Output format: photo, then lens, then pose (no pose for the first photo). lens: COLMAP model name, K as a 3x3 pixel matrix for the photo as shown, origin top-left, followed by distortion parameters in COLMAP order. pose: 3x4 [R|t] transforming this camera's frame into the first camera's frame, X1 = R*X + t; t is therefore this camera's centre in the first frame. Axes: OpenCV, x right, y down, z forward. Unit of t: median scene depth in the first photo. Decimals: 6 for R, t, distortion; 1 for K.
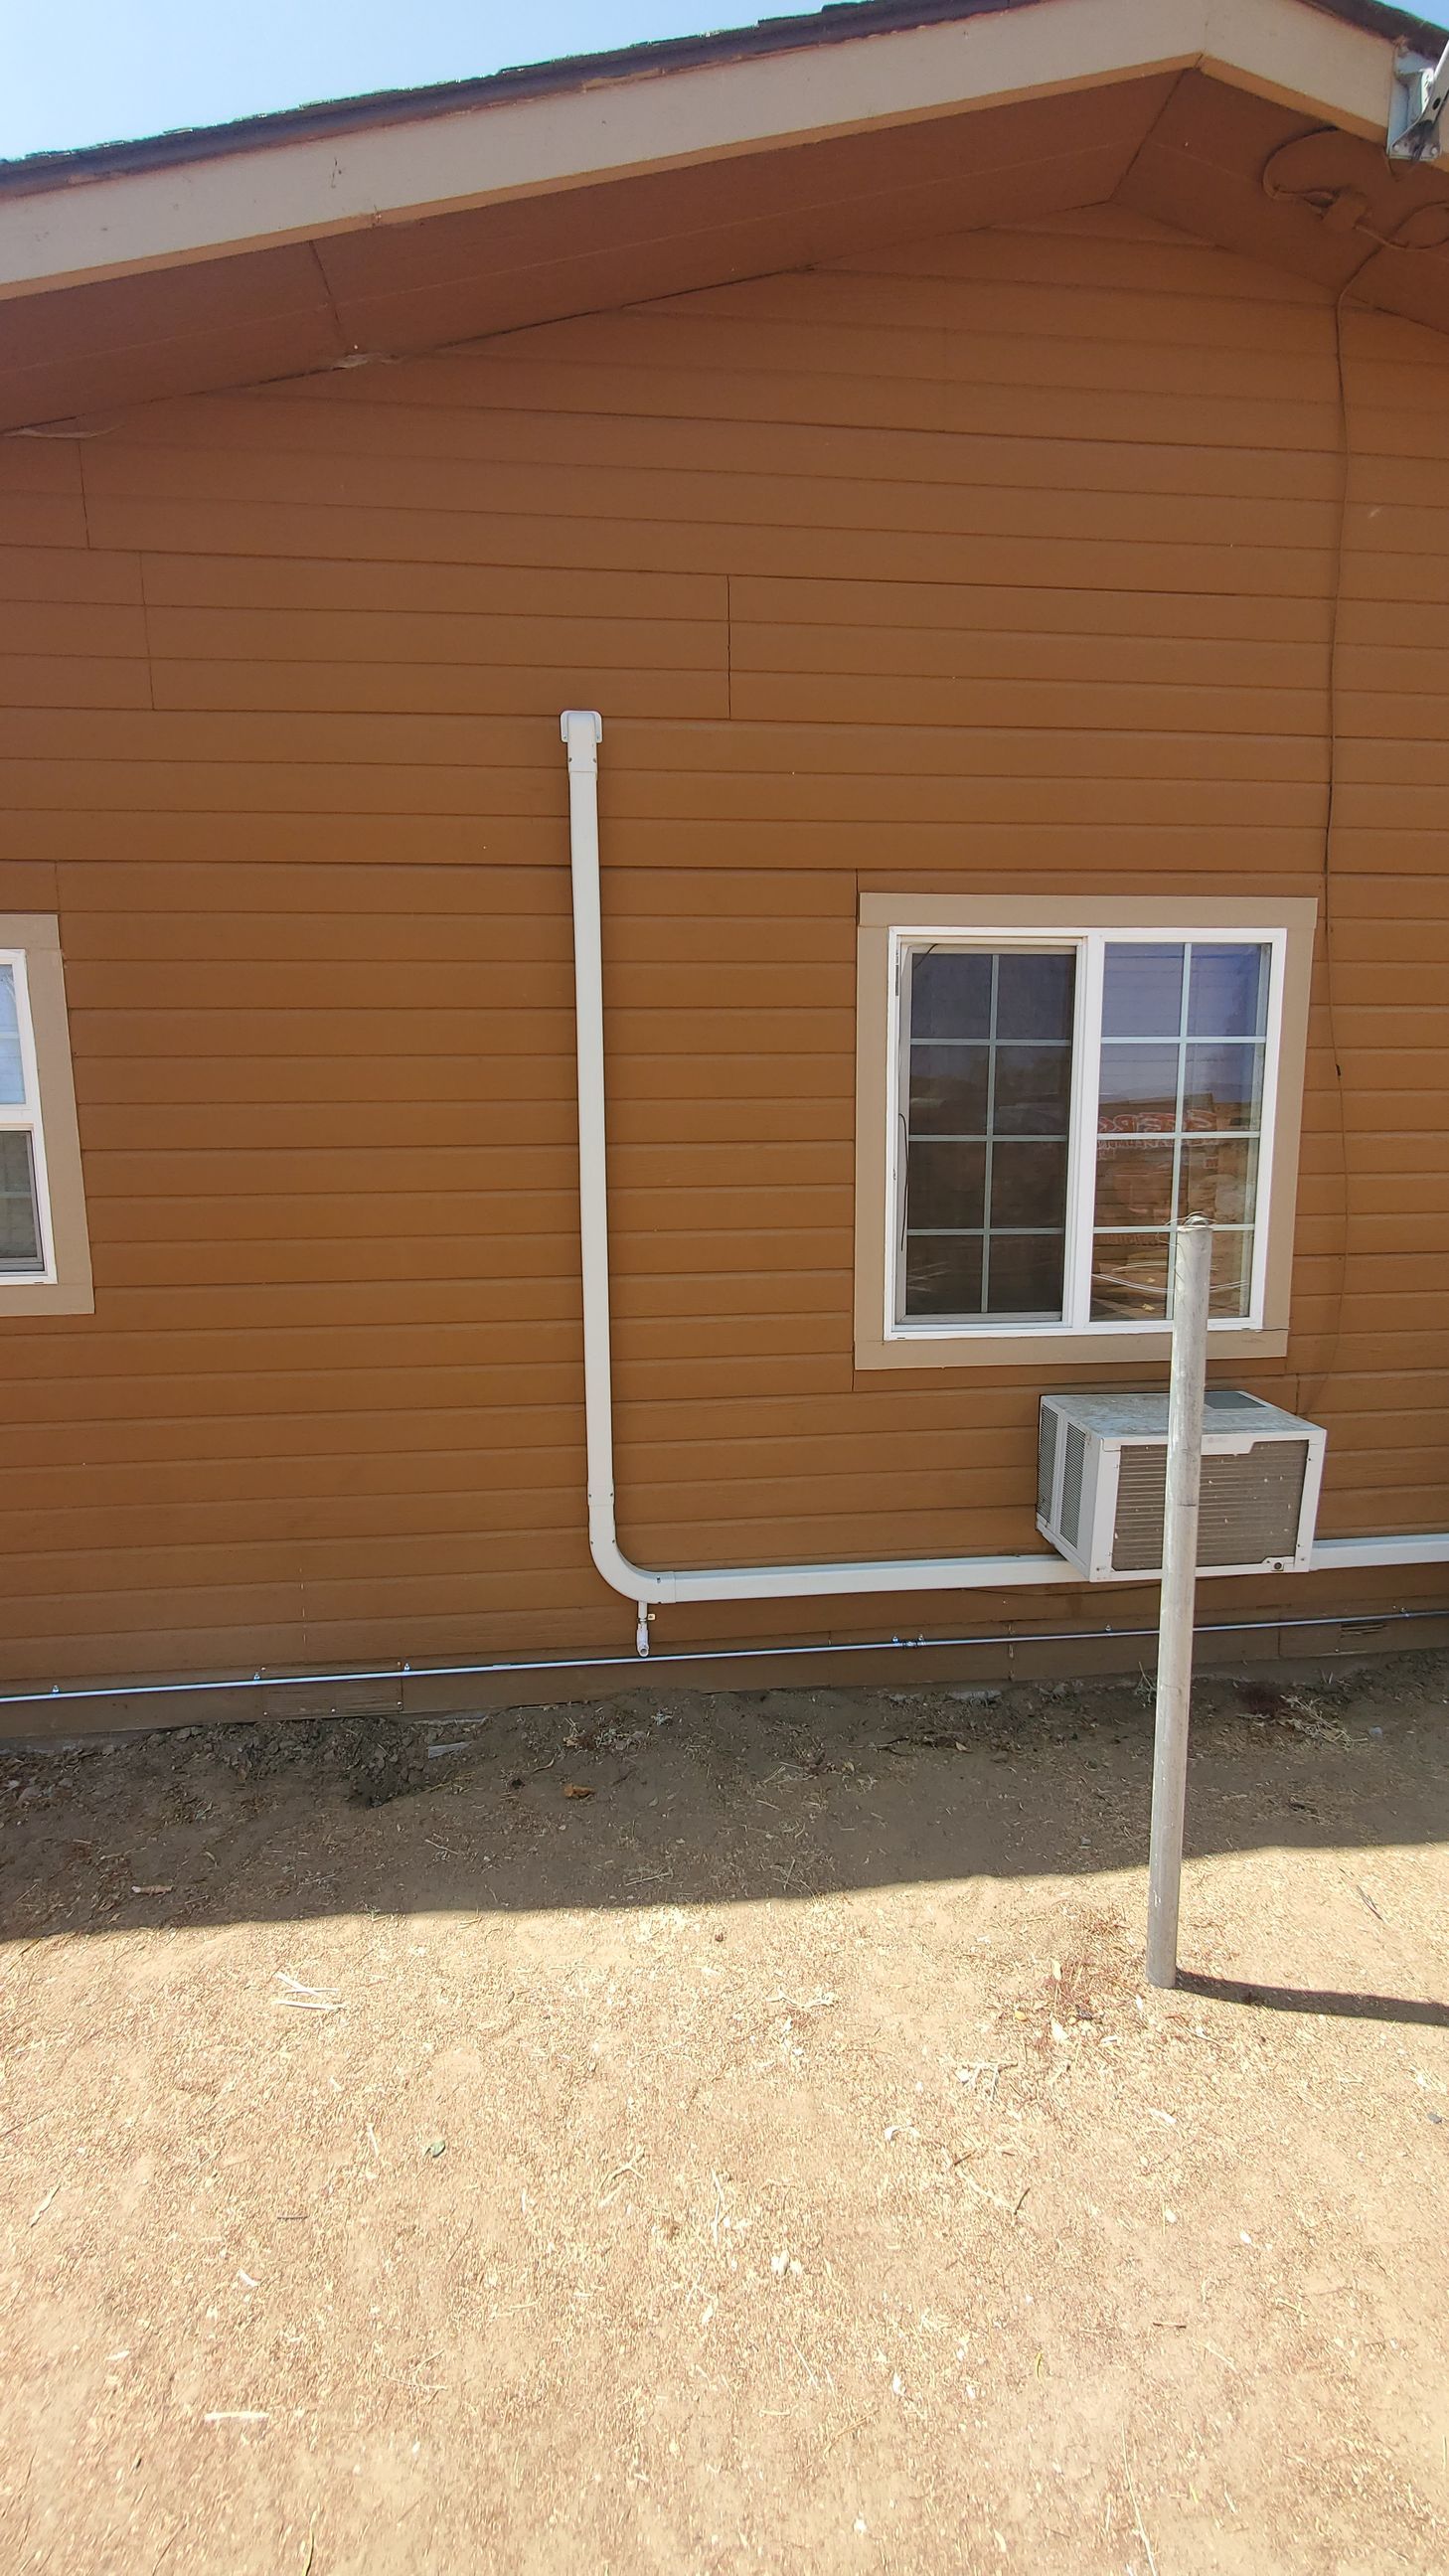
lens RADIAL K [[1042.7, 0, 701.5], [0, 1042.7, 1278.0], [0, 0, 1]] dist [0.005407, 0.000435]
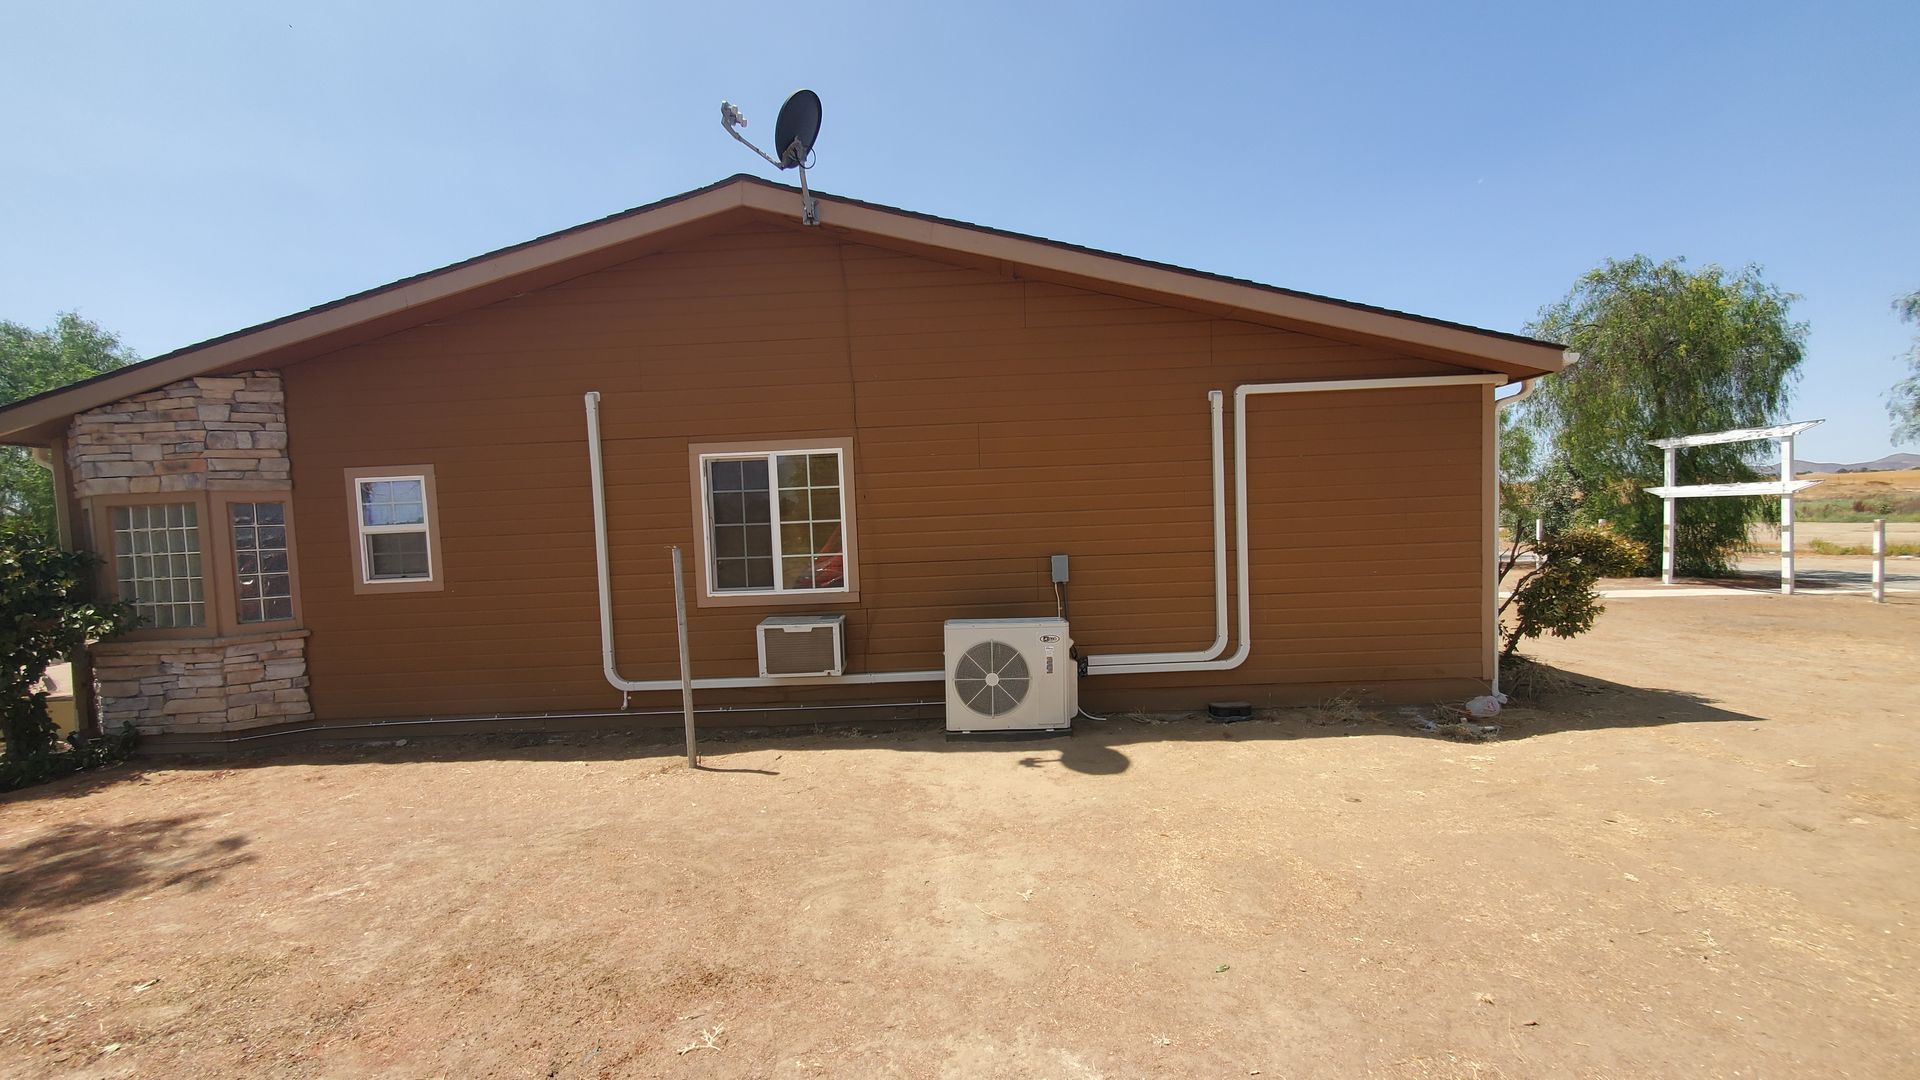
lens RADIAL K [[777.2, 0, 953.6], [0, 777.2, 553.8], [0, 0, 1]] dist [0.005407, 0.000435]
pose [[0.992980, -0.023712, -0.115881, 1.101245], [0.014619, 0.996791, -0.078706, 0.121229], [0.117375, 0.076459, 0.990140, -1.028839]]
